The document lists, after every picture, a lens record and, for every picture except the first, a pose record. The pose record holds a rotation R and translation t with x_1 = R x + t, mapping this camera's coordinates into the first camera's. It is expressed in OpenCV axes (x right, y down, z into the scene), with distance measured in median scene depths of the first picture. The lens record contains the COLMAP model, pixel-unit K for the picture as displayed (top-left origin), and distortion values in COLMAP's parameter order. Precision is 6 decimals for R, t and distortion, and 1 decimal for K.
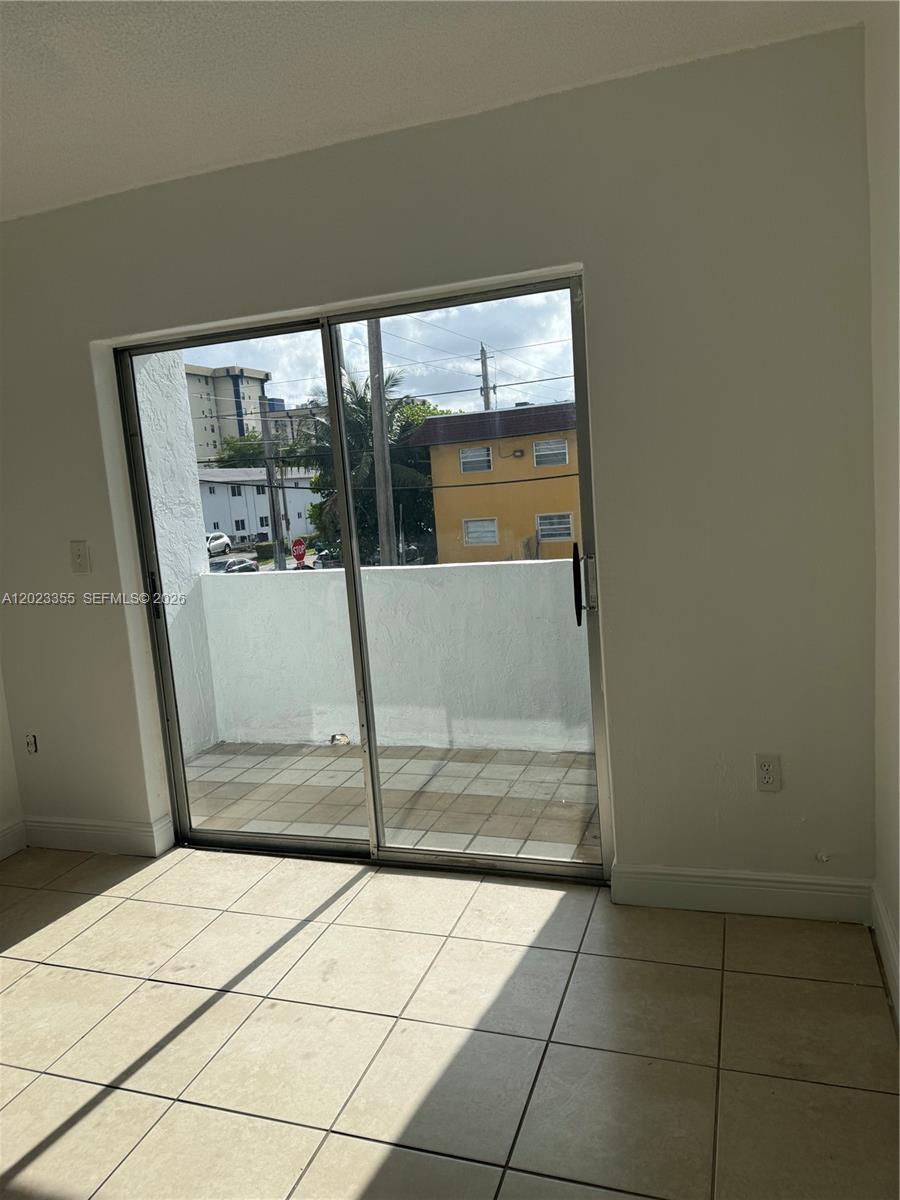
lens RADIAL K [[837.5, 0, 450.0], [0, 837.5, 600.0], [0, 0, 1]] dist [0.109488, -0.119335]
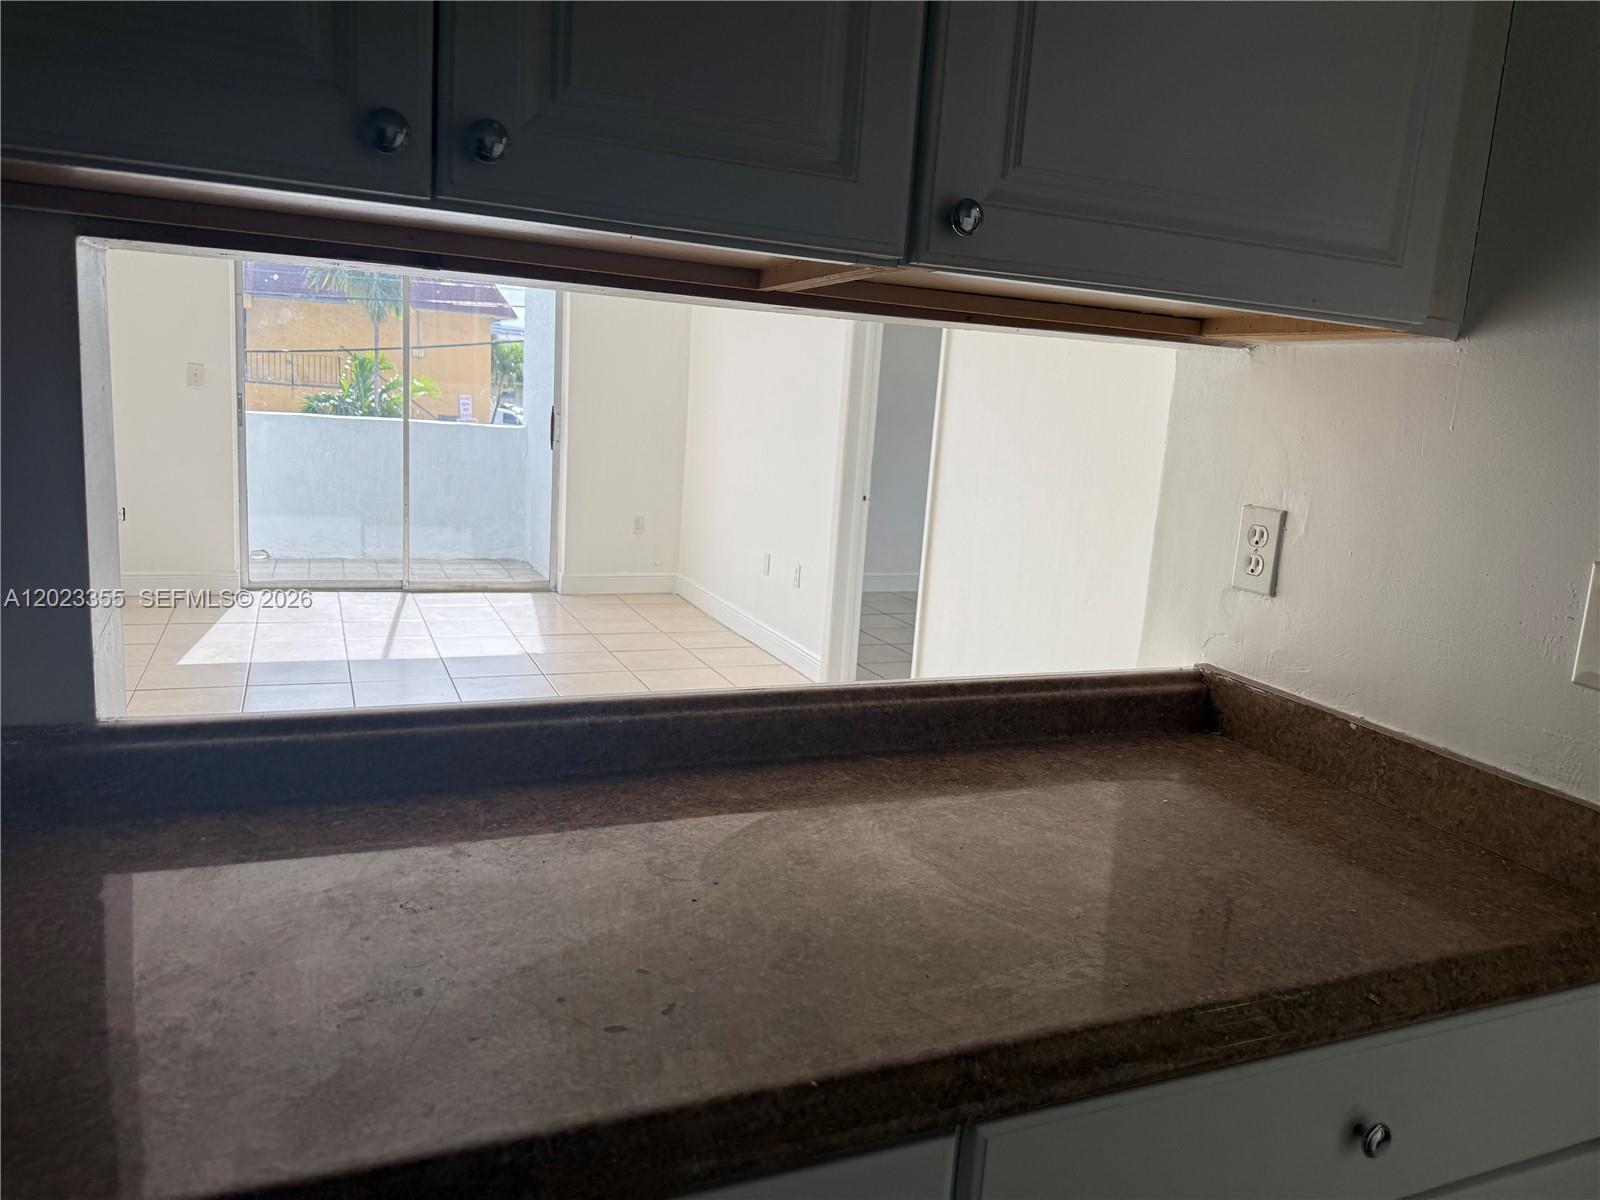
lens RADIAL K [[1116.7, 0, 800.0], [0, 1116.7, 600.0], [0, 0, 1]] dist [0.109488, -0.119335]
pose [[0.726760, 0.003547, 0.686882, -1.000677], [-0.030119, 0.999189, 0.026709, 0.239119], [-0.686231, -0.040099, 0.726278, -1.066776]]
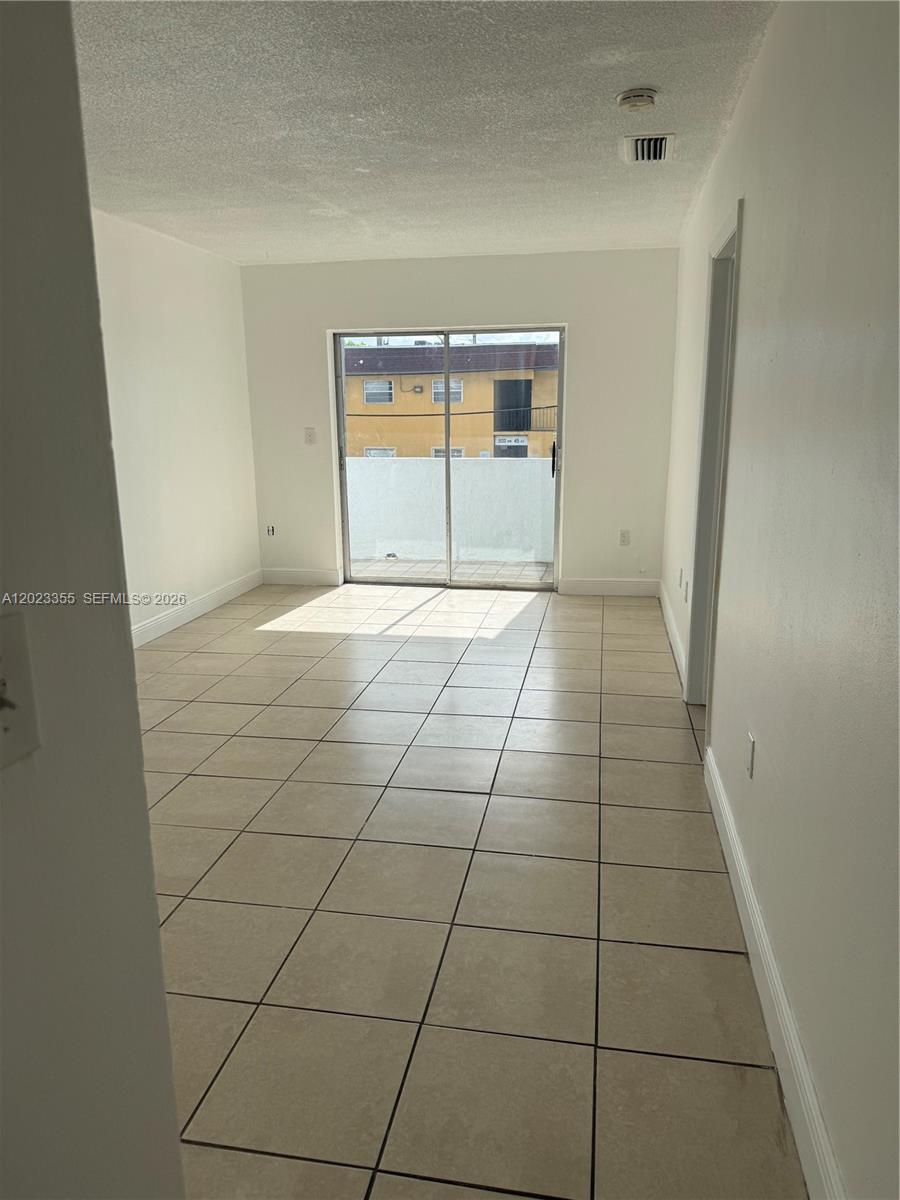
lens RADIAL K [[837.5, 0, 450.0], [0, 837.5, 600.0], [0, 0, 1]] dist [0.109488, -0.119335]
pose [[0.986901, 0.035409, 0.157395, -0.412893], [-0.047208, 0.996296, 0.071869, 0.182656], [-0.154268, -0.078358, 0.984917, -1.093619]]
